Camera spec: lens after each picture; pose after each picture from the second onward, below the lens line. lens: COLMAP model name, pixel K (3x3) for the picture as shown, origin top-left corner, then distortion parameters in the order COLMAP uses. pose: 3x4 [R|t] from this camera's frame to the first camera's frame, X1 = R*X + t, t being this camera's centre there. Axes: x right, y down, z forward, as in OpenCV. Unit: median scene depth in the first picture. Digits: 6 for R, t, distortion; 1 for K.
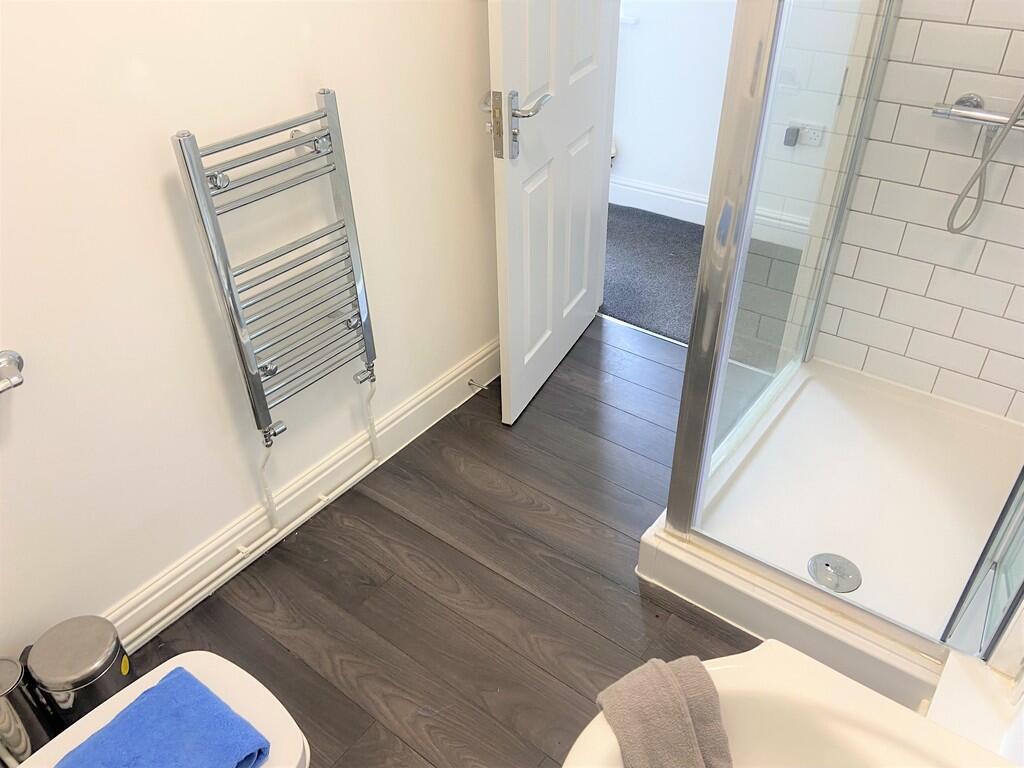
lens RADIAL K [[774.9, 0, 513.3], [0, 774.9, 386.5], [0, 0, 1]] dist [0.071627, -0.040807]
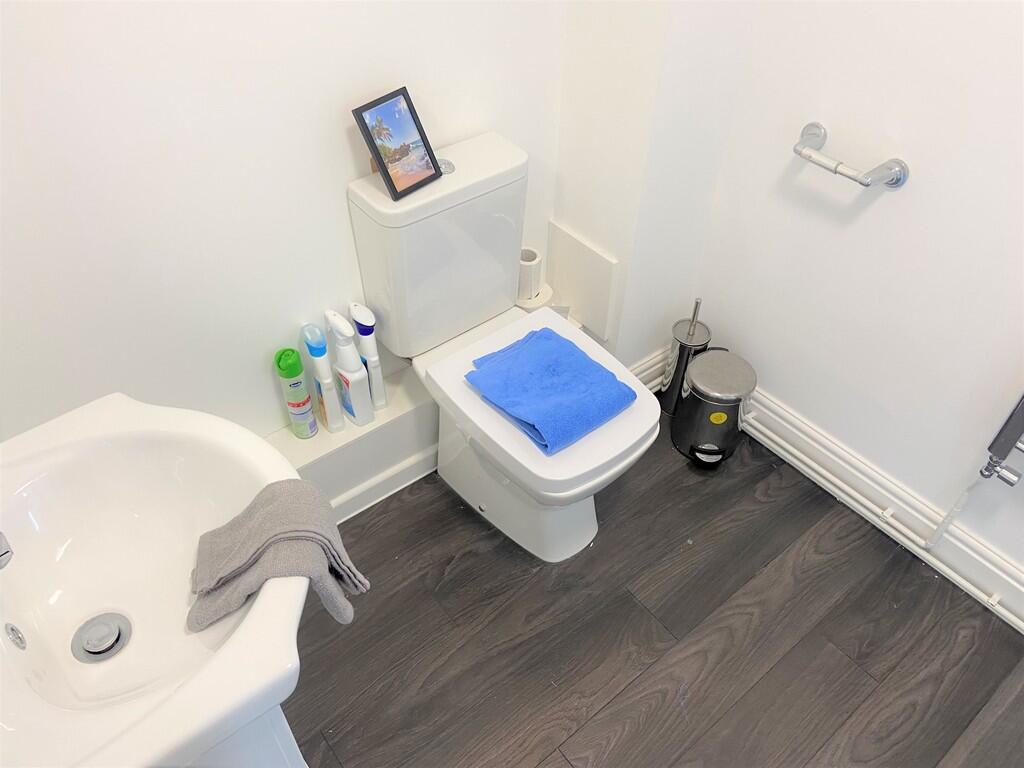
lens RADIAL K [[774.9, 0, 512.4], [0, 774.9, 381.7], [0, 0, 1]] dist [0.071627, -0.040807]
pose [[-0.242838, 0.687005, -0.684875, 0.283437], [-0.575662, 0.466201, 0.671766, -0.228830], [0.780796, 0.557387, 0.282272, 0.344685]]
